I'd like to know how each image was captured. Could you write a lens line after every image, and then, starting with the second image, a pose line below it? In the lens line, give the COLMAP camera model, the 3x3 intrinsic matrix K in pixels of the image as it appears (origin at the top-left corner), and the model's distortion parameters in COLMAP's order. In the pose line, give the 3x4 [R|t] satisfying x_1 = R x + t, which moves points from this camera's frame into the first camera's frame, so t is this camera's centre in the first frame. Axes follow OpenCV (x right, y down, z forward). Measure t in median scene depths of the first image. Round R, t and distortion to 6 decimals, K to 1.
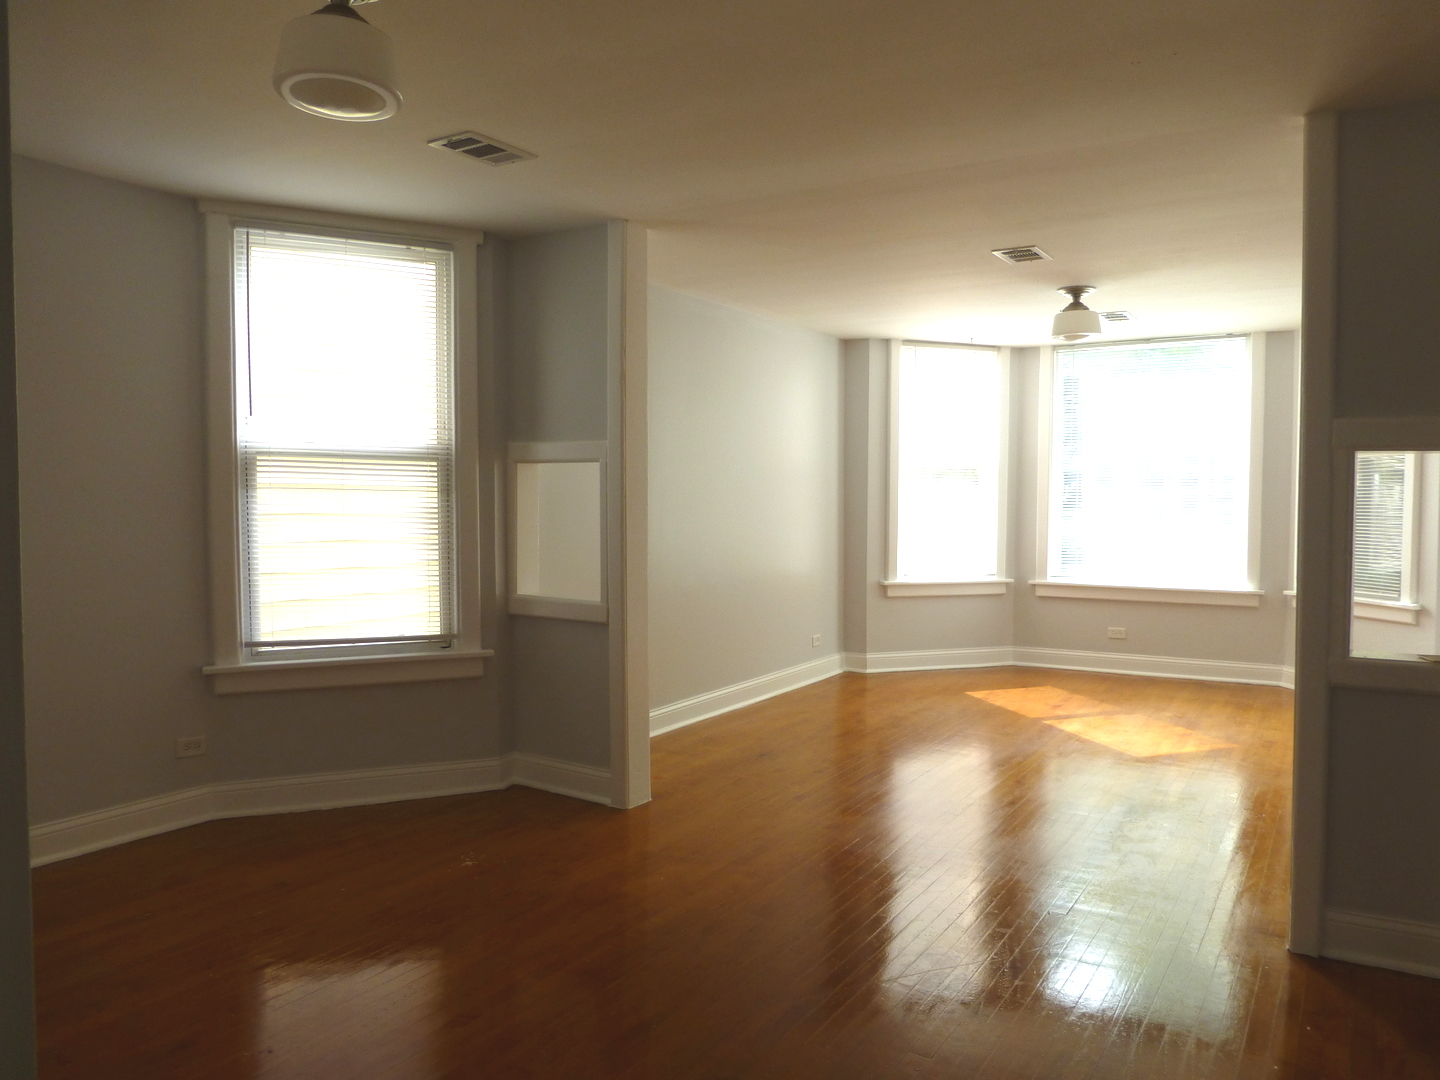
lens RADIAL K [[1041.8, 0, 720.0], [0, 1041.8, 540.0], [0, 0, 1]] dist [-0.027798, -0.002595]
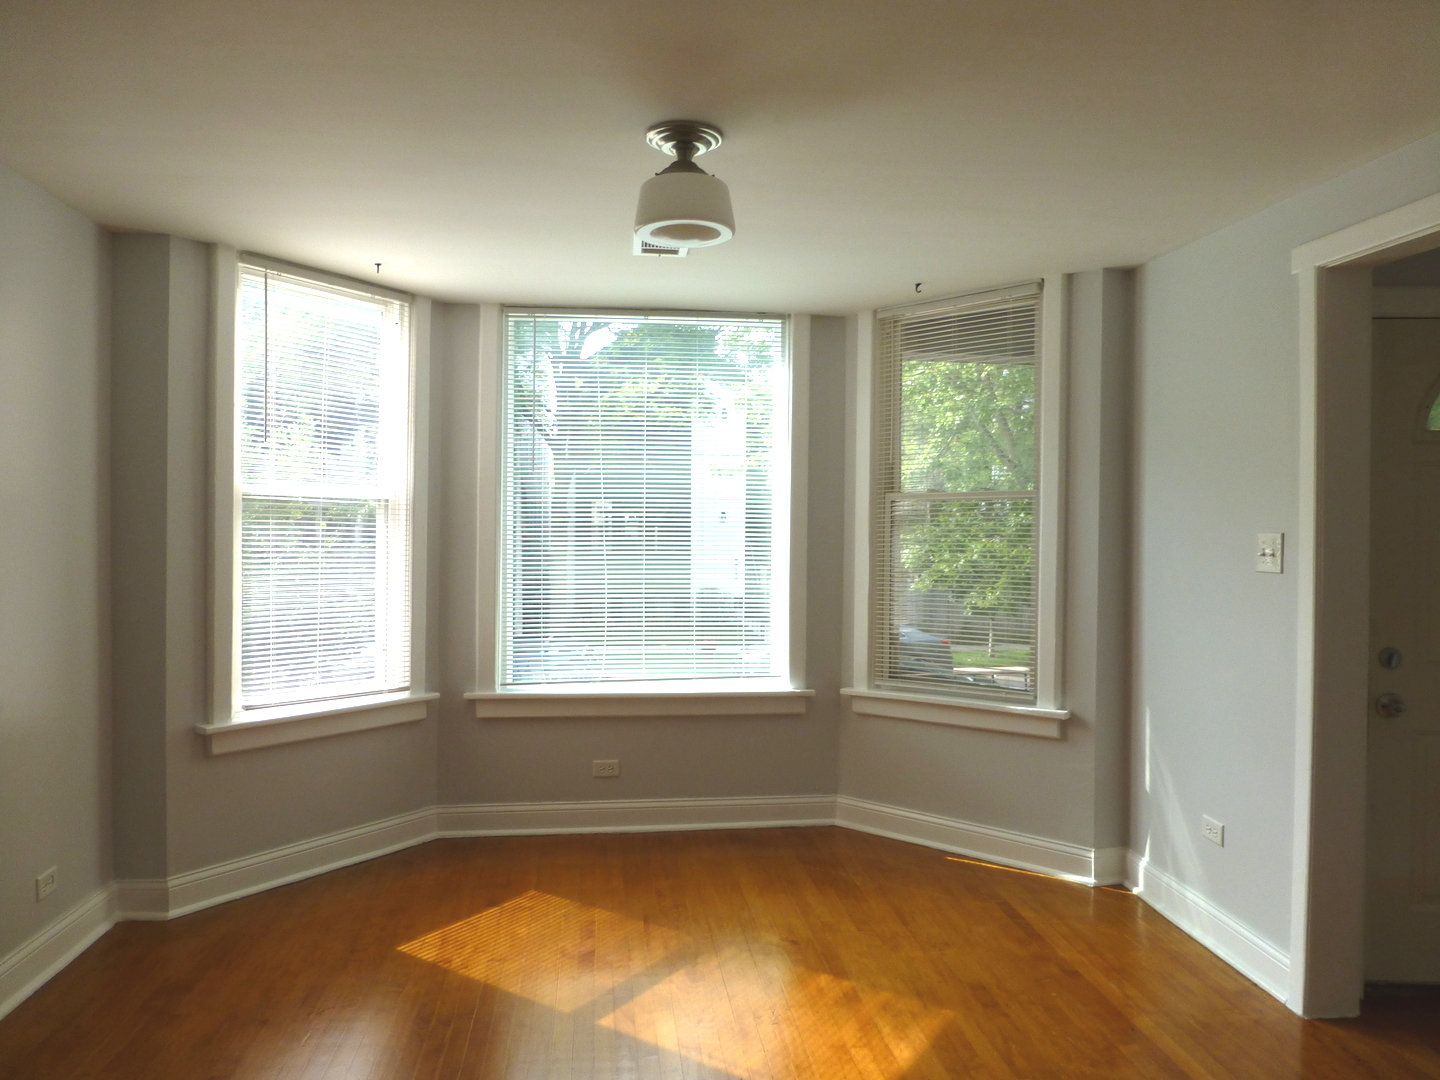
lens RADIAL K [[1066.6, 0, 720.0], [0, 1066.6, 540.0], [0, 0, 1]] dist [-0.010507, -0.001221]
pose [[0.791941, -0.002736, 0.610592, 0.067868], [0.024121, 0.999350, -0.026807, -0.048783], [-0.610121, 0.035958, 0.791492, 0.711307]]
